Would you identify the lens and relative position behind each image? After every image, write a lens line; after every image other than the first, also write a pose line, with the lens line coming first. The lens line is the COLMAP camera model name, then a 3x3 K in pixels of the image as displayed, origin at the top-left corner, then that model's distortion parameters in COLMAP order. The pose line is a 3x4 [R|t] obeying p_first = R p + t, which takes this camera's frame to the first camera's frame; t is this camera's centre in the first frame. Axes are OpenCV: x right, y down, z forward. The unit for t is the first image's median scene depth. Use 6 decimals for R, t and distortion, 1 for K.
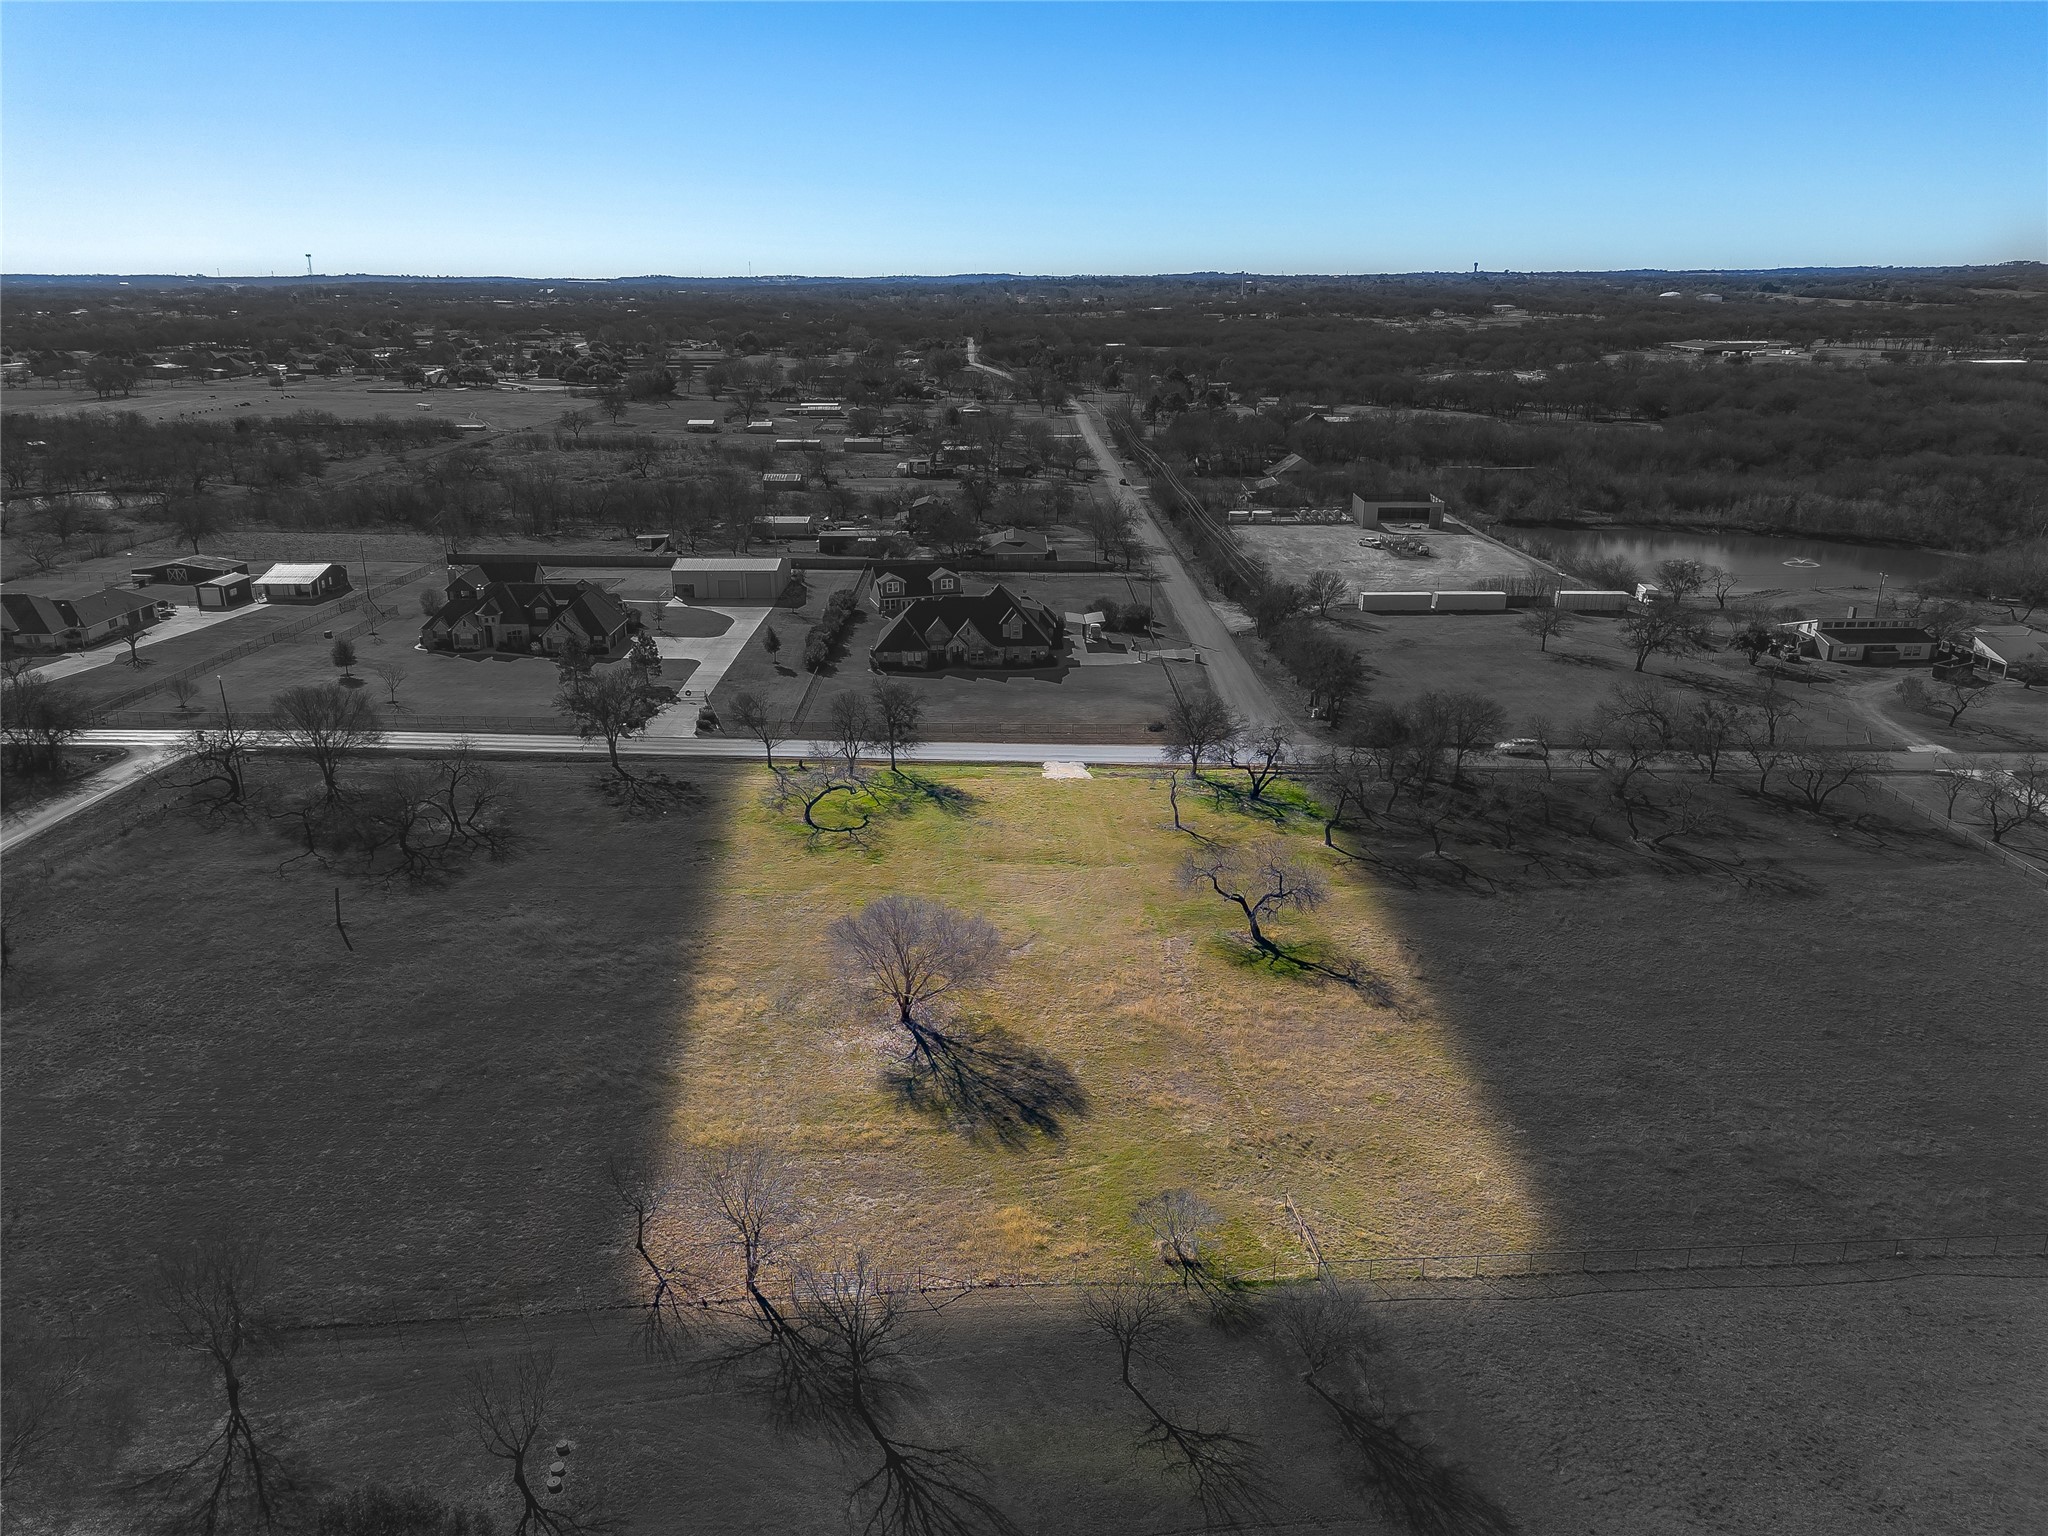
lens RADIAL K [[1452.4, 0, 1007.3], [0, 1452.4, 769.7], [0, 0, 1]] dist [0.081728, -0.082171]
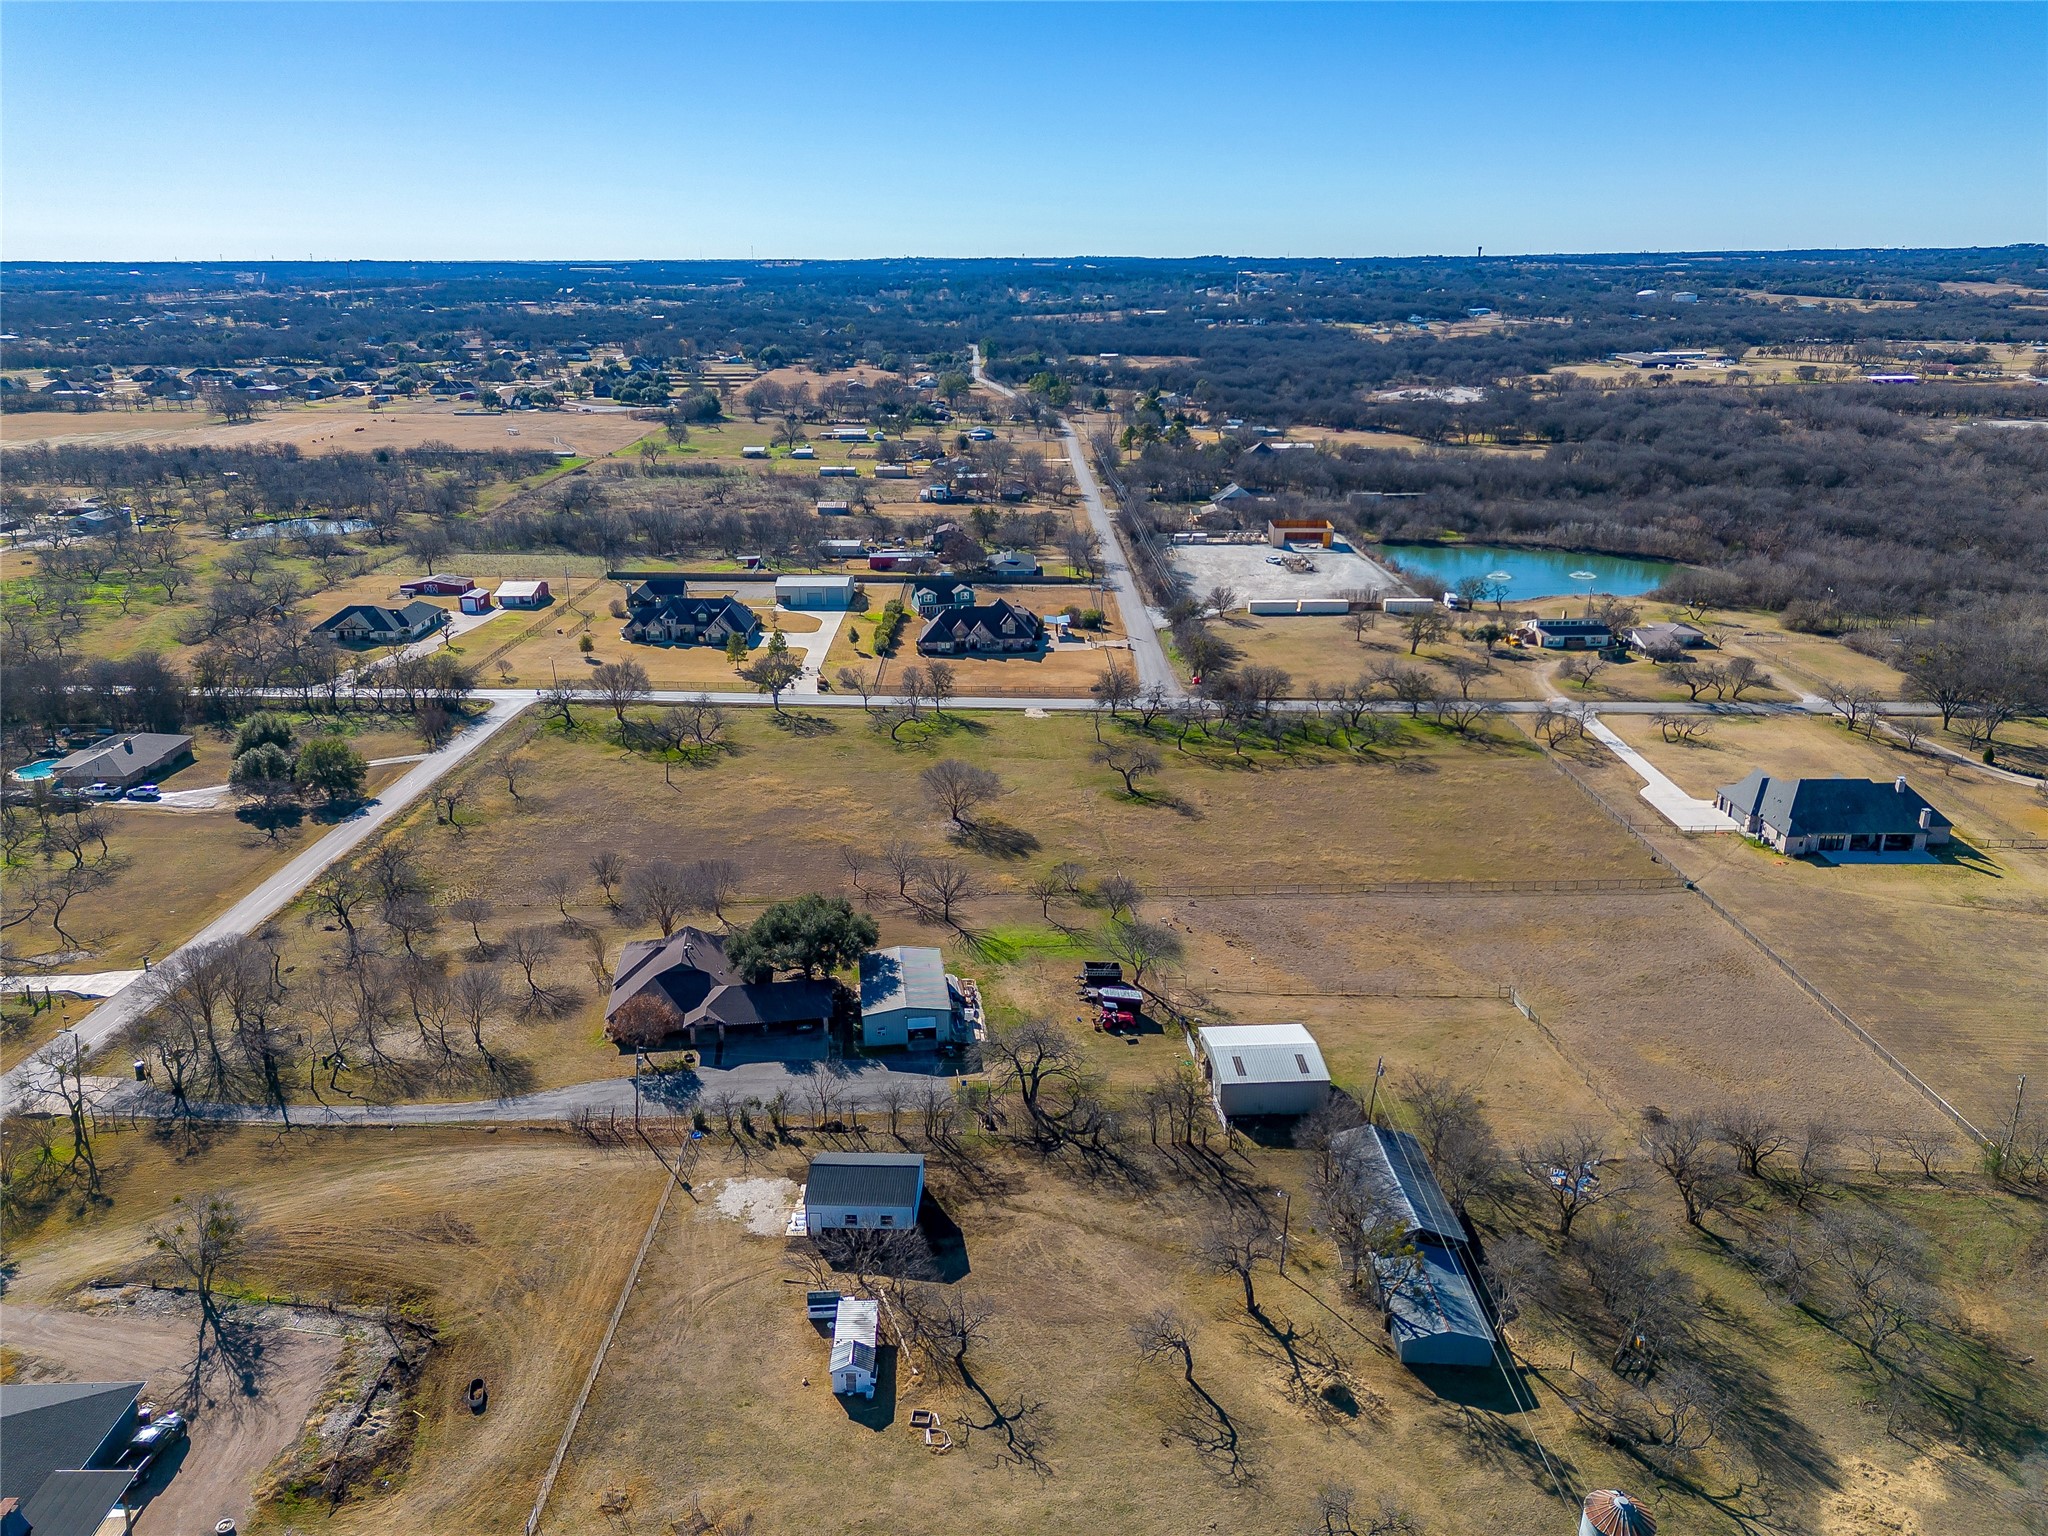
lens RADIAL K [[1452.4, 0, 1007.3], [0, 1452.4, 769.7], [0, 0, 1]] dist [0.081728, -0.082171]
pose [[0.999994, -0.001631, -0.002916, 0.003984], [0.001660, 0.999947, 0.010125, 0.025365], [0.002899, -0.010130, 0.999944, -0.356330]]
